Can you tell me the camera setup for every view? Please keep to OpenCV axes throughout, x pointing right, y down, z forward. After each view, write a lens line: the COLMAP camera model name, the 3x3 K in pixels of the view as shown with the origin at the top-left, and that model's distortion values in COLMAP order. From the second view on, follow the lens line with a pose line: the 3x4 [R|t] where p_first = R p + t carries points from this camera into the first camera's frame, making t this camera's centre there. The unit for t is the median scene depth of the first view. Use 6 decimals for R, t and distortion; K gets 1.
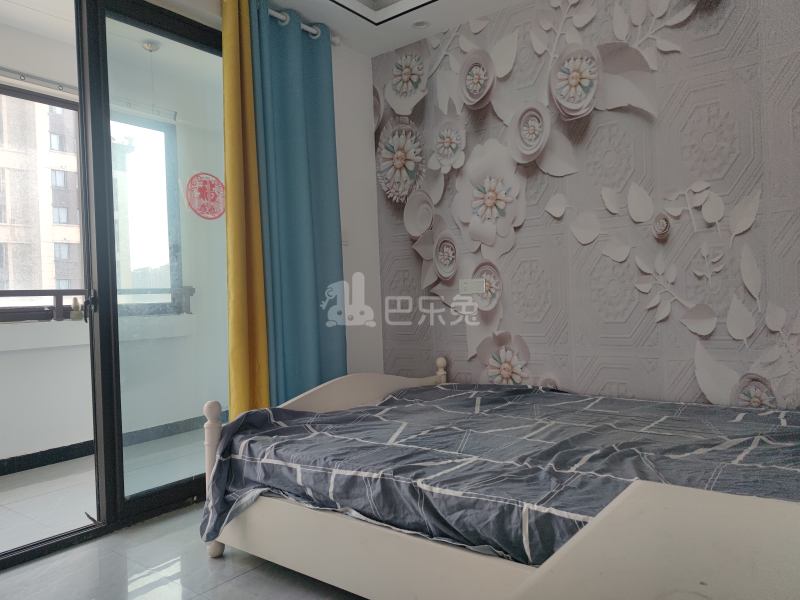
lens RADIAL K [[579.1, 0, 406.4], [0, 579.1, 299.0], [0, 0, 1]] dist [0.064709, -0.059656]
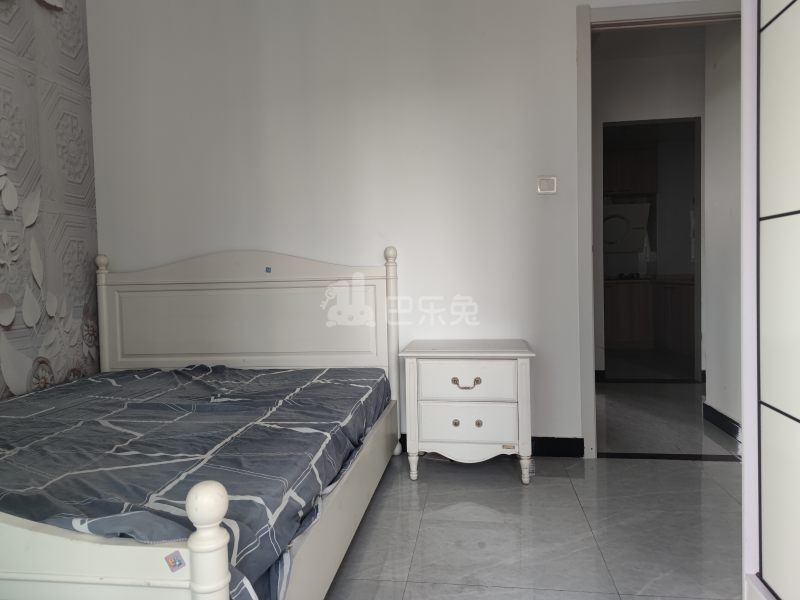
lens RADIAL K [[579.1, 0, 404.6], [0, 579.1, 300.0], [0, 0, 1]] dist [0.064709, -0.059656]
pose [[-0.481885, 0.006385, 0.876211, -0.676566], [0.040262, 0.999079, 0.014862, 0.032225], [-0.875309, 0.042440, -0.481698, 0.915856]]
